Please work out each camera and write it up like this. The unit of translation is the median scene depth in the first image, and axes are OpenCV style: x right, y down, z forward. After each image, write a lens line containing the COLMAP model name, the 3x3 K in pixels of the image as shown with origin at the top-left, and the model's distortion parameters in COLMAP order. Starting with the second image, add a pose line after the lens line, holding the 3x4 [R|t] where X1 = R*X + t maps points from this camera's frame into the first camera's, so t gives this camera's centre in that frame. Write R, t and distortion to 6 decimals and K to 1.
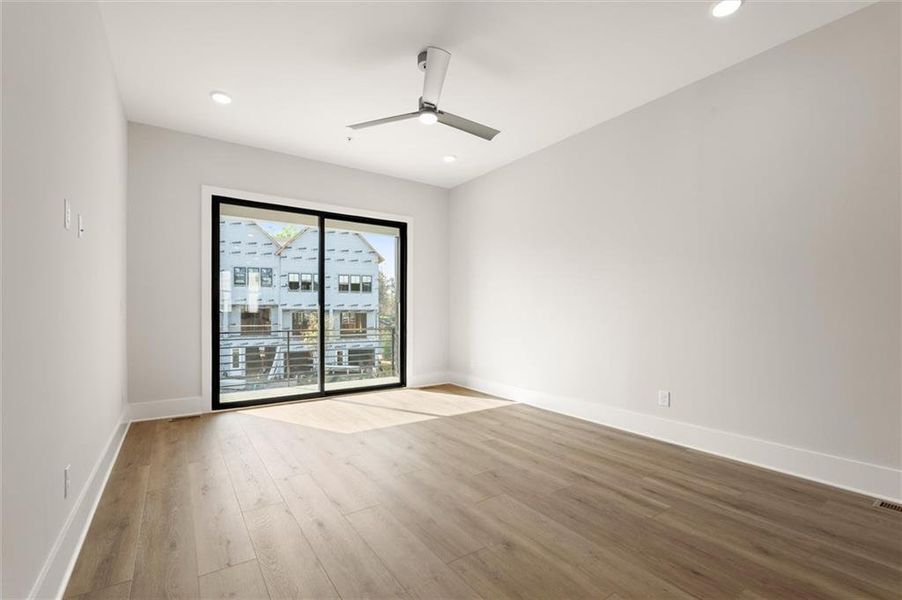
lens RADIAL K [[398.4, 0, 447.1], [0, 398.4, 309.4], [0, 0, 1]] dist [-0.002537, -0.000471]
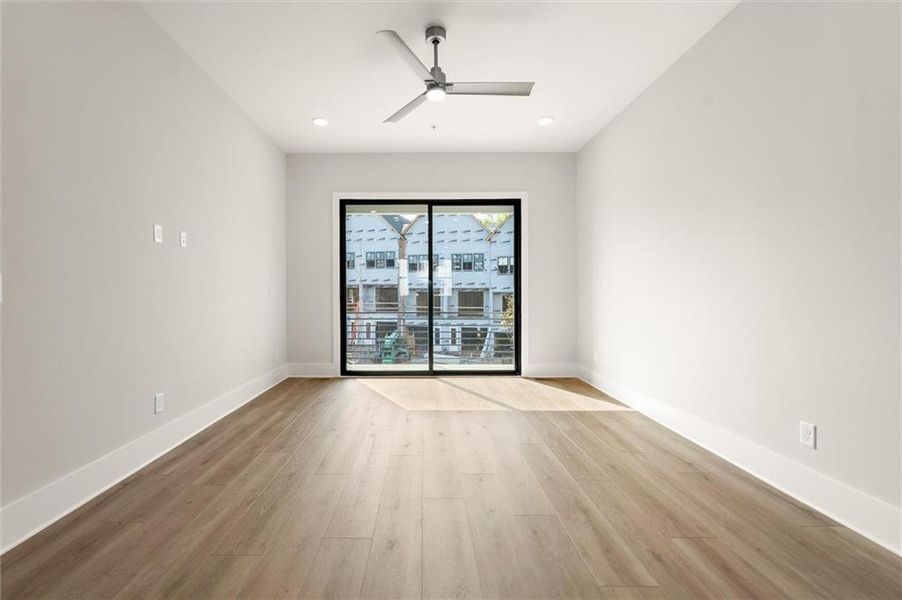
lens RADIAL K [[404.7, 0, 404.2], [0, 404.7, 294.2], [0, 0, 1]] dist [-0.001443, 0.000051]
pose [[0.822220, -0.002093, -0.569166, 0.244202], [0.004941, 0.999982, 0.003461, 0.000180], [0.569149, -0.005658, 0.822215, 0.081156]]
